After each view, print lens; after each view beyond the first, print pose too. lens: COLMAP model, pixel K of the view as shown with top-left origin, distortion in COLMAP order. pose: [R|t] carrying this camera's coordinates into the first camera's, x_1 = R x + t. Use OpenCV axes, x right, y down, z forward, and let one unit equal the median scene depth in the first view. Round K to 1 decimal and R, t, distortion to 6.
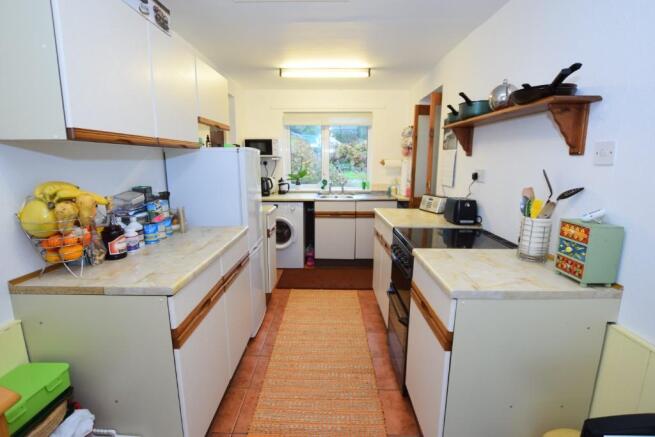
lens RADIAL K [[311.2, 0, 324.7], [0, 311.2, 217.0], [0, 0, 1]] dist [-0.030366, 0.000370]
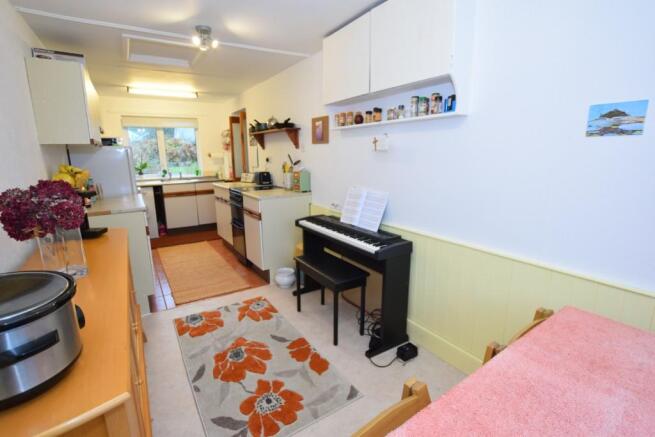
lens RADIAL K [[311.2, 0, 324.7], [0, 311.2, 217.0], [0, 0, 1]] dist [-0.030366, 0.000370]
pose [[0.835171, -0.124057, 0.535817, -0.205961], [0.114449, 0.992103, 0.051309, 0.111986], [-0.537951, 0.018472, 0.842774, -0.564154]]
